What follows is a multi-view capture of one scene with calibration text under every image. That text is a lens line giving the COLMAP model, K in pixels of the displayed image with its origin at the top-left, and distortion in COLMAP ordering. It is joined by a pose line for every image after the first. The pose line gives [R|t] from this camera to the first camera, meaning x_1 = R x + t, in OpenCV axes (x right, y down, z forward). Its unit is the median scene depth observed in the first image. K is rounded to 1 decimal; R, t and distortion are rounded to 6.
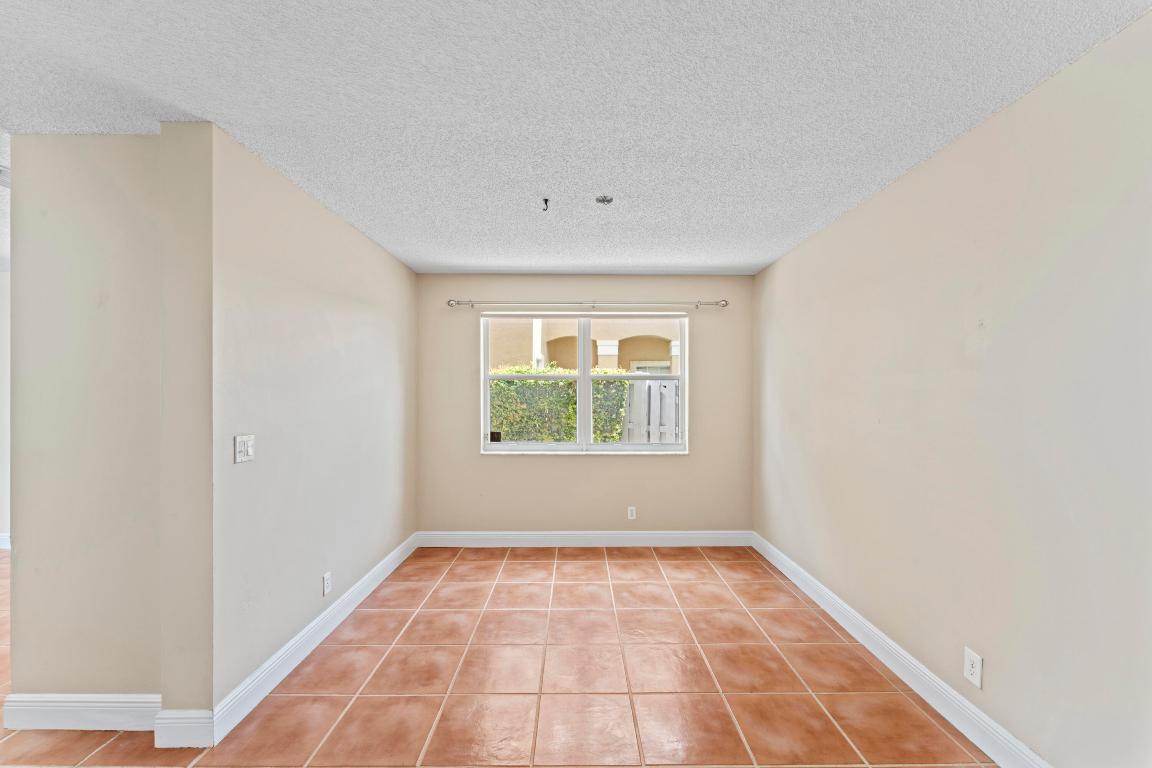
lens RADIAL K [[468.2, 0, 577.4], [0, 468.2, 397.5], [0, 0, 1]] dist [-0.000688, 0.000053]
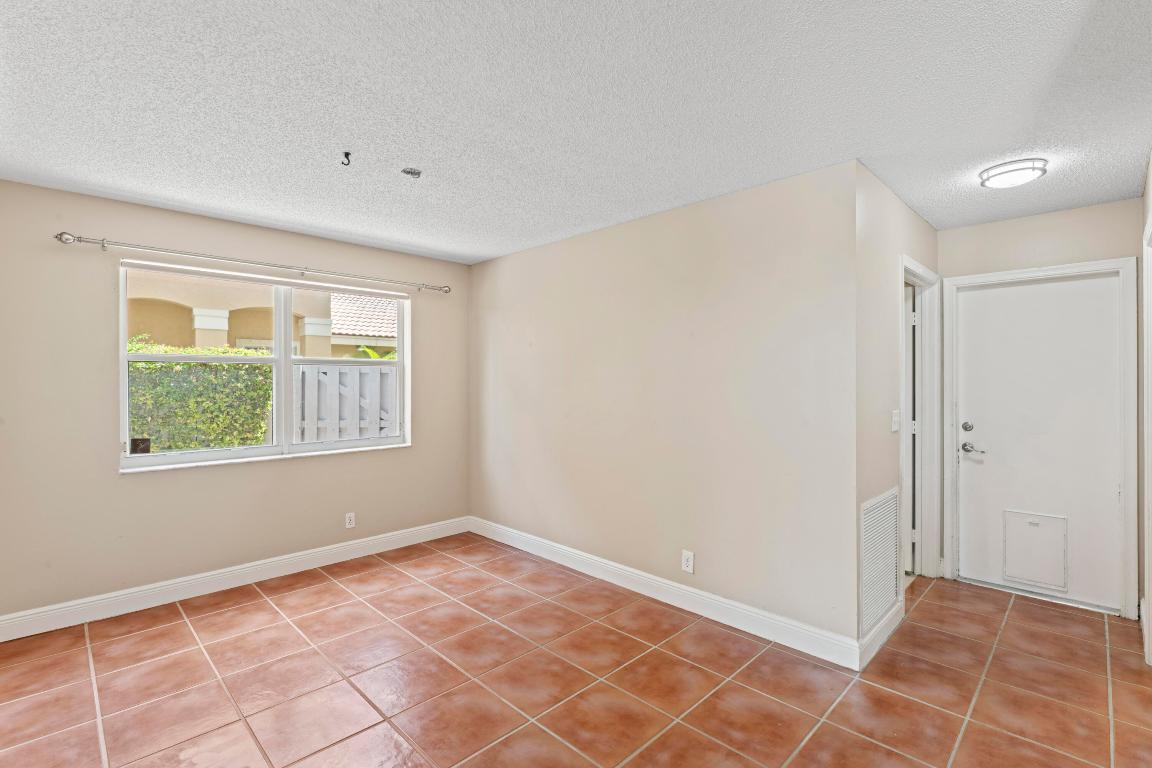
lens RADIAL K [[531.5, 0, 576.0], [0, 531.5, 384.0], [0, 0, 1]] dist [0.000157, -0.000269]
pose [[0.711088, -0.005887, 0.703078, -0.290658], [0.008670, 0.999962, -0.000396, 0.000799], [-0.703049, 0.006377, 0.711113, 0.015052]]
